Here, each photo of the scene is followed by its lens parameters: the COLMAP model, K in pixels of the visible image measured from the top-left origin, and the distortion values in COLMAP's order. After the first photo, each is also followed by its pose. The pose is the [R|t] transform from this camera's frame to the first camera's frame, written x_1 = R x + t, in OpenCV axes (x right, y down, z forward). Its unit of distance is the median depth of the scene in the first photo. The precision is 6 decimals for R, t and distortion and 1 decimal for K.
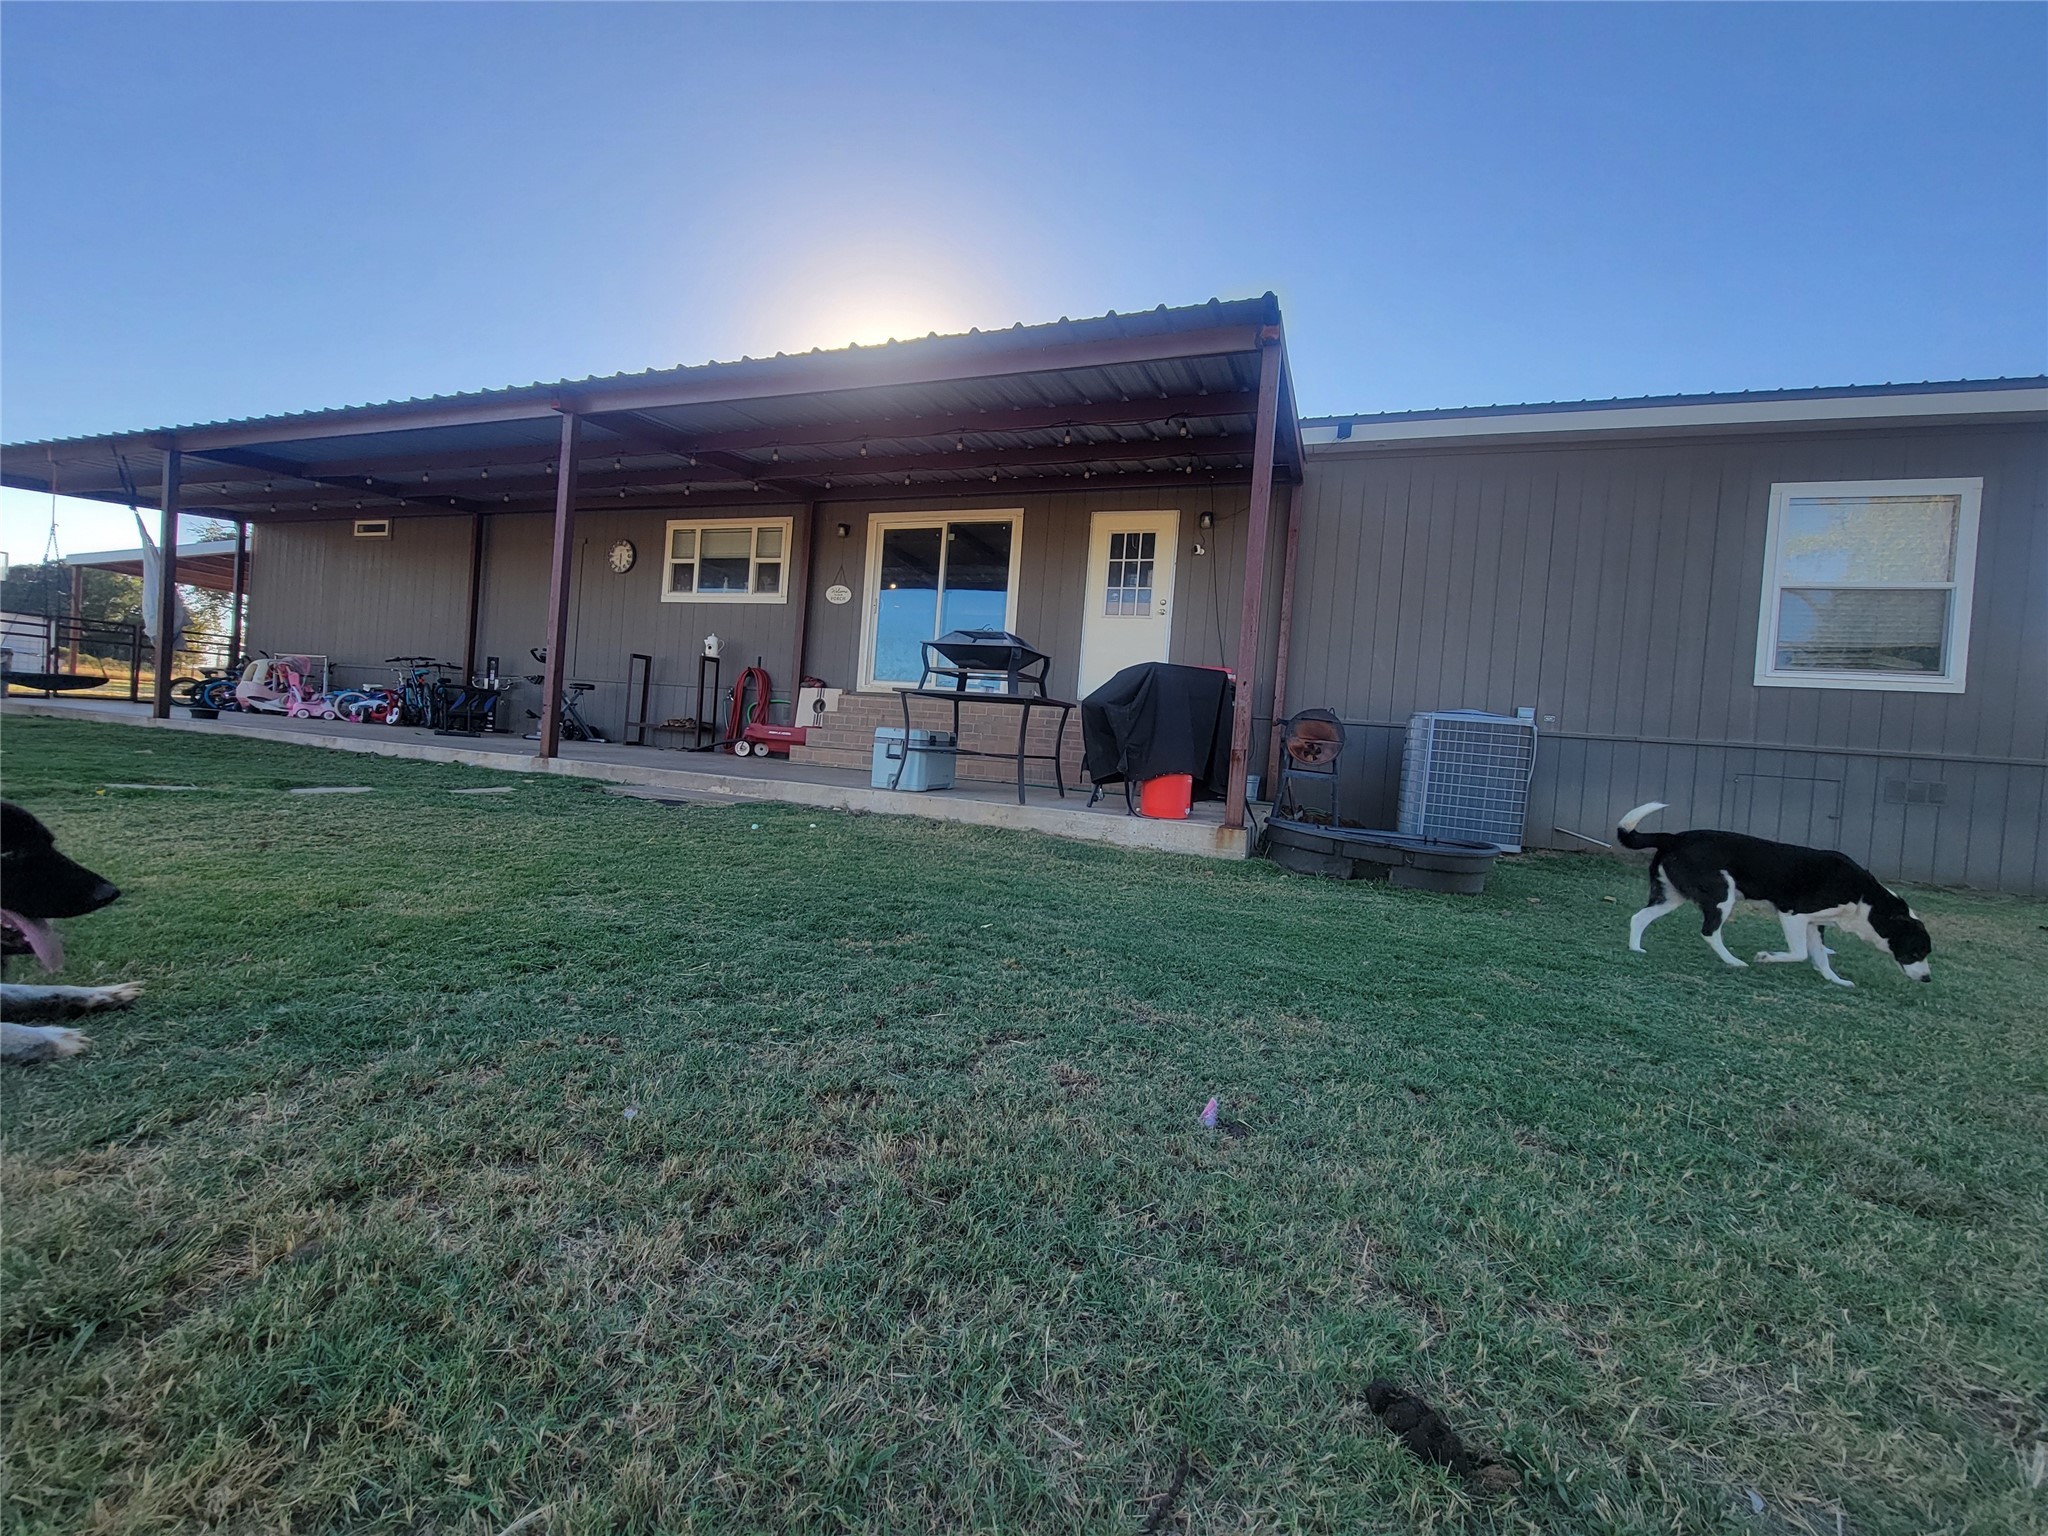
lens RADIAL K [[832.3, 0, 1025.0], [0, 832.3, 762.4], [0, 0, 1]] dist [-0.003837, 0.000153]
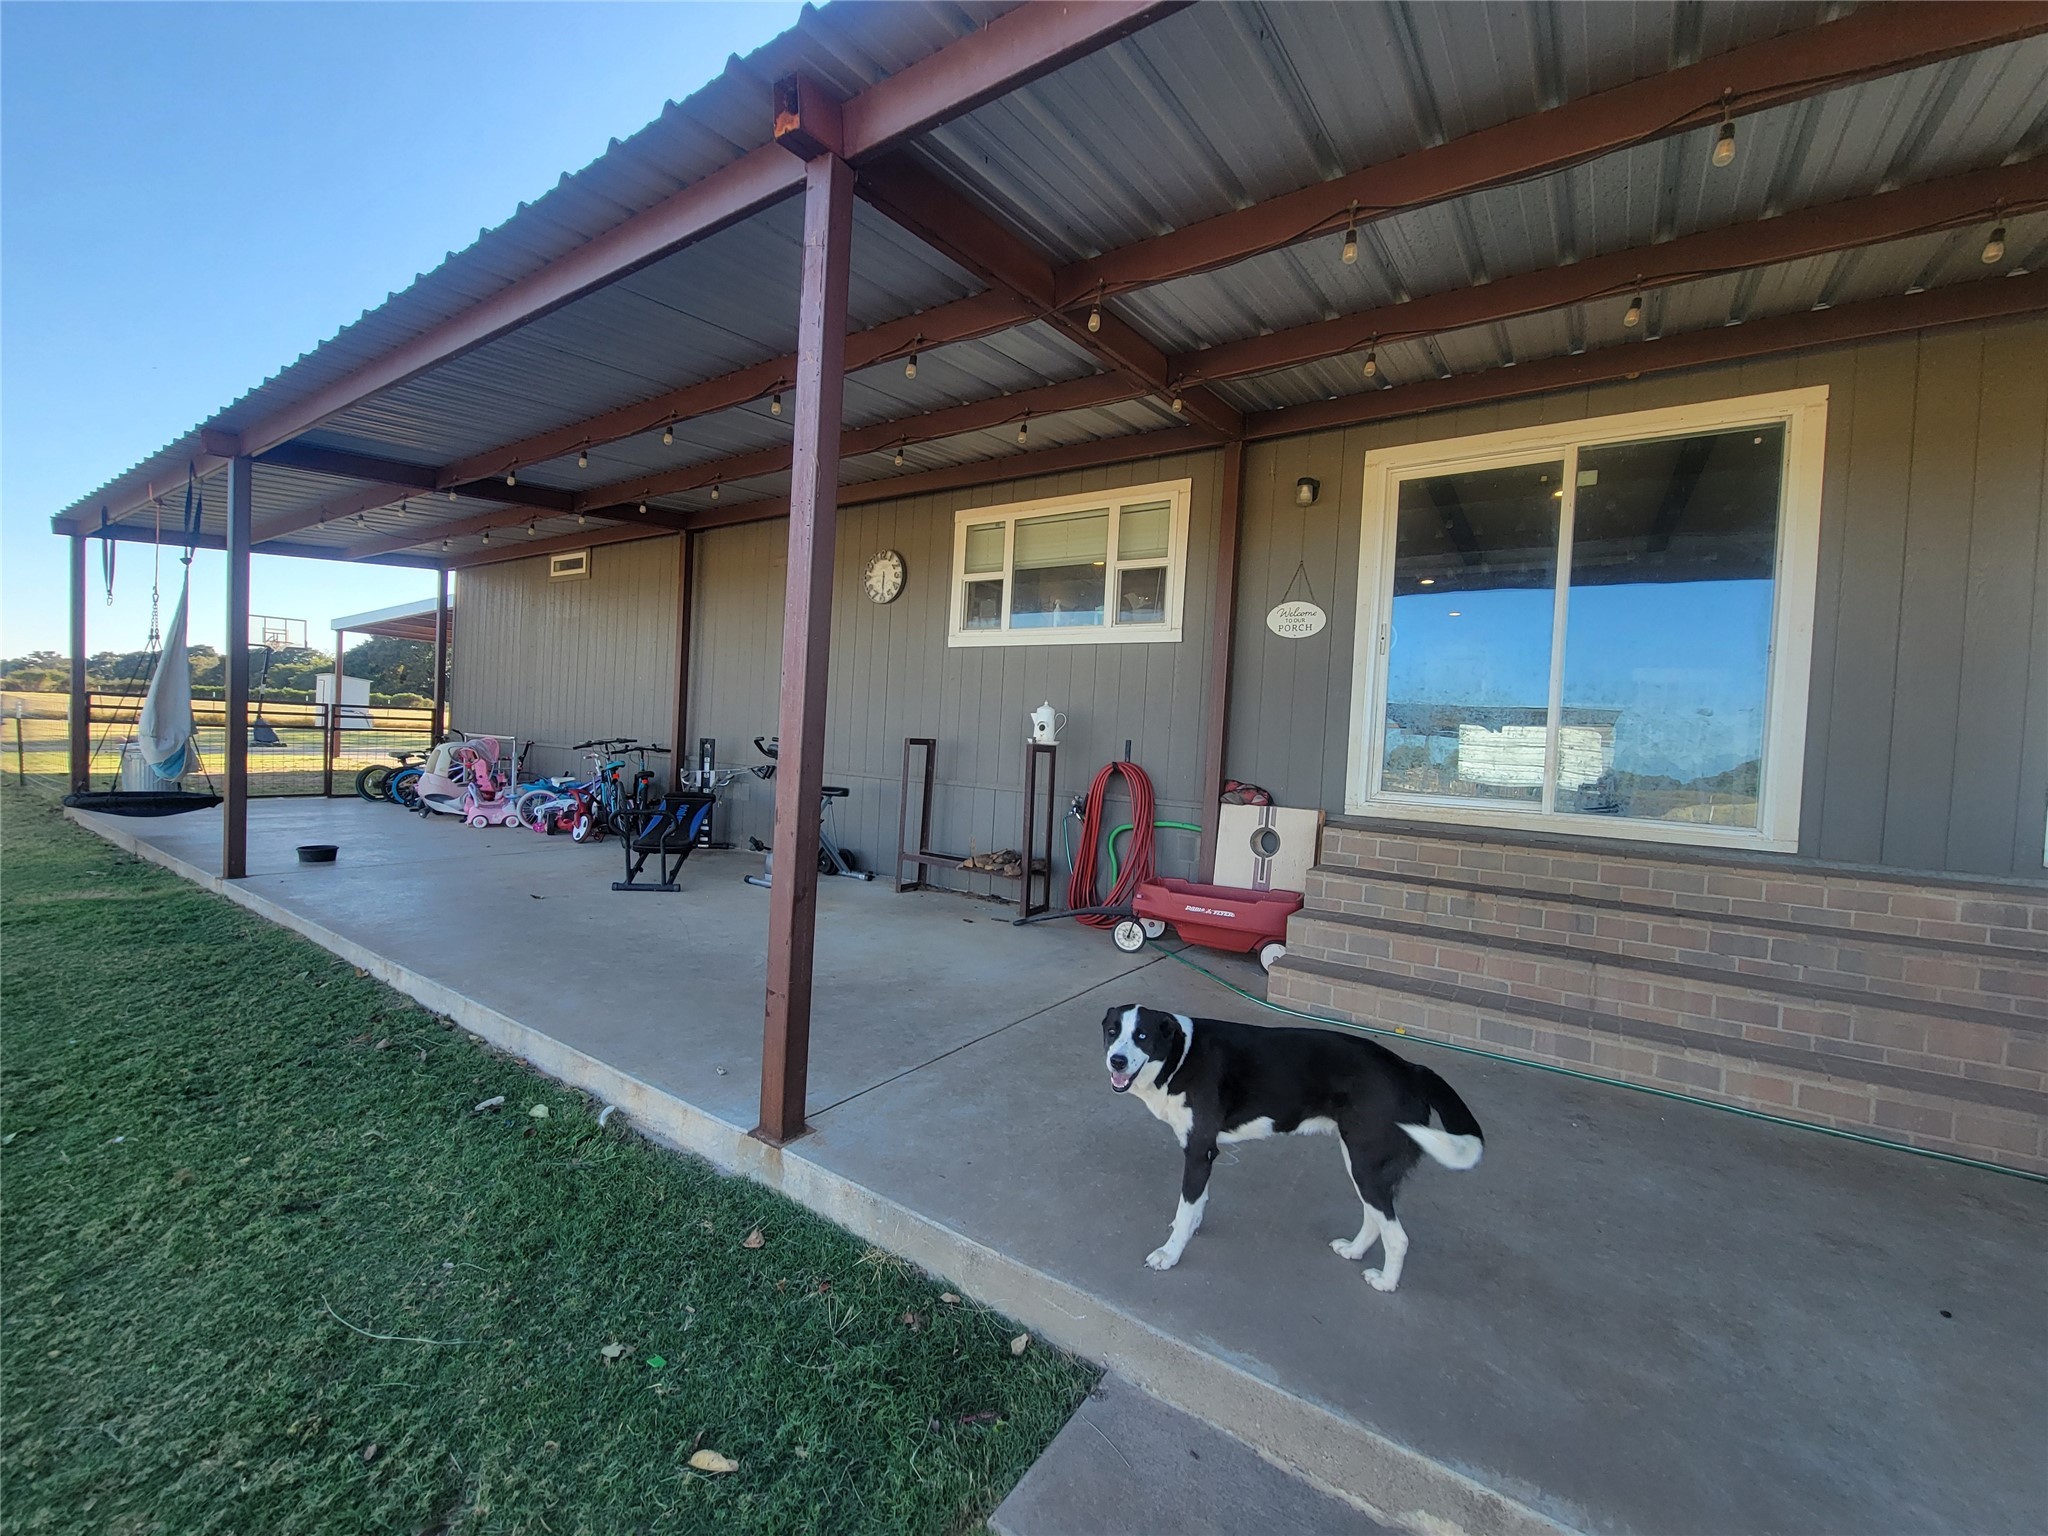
lens RADIAL K [[832.3, 0, 1021.1], [0, 832.3, 765.9], [0, 0, 1]] dist [-0.003837, 0.000153]
pose [[0.970632, -0.016037, -0.240035, -0.251112], [0.014675, 0.999864, -0.007460, -0.104975], [0.240122, 0.003718, 0.970736, 0.441613]]
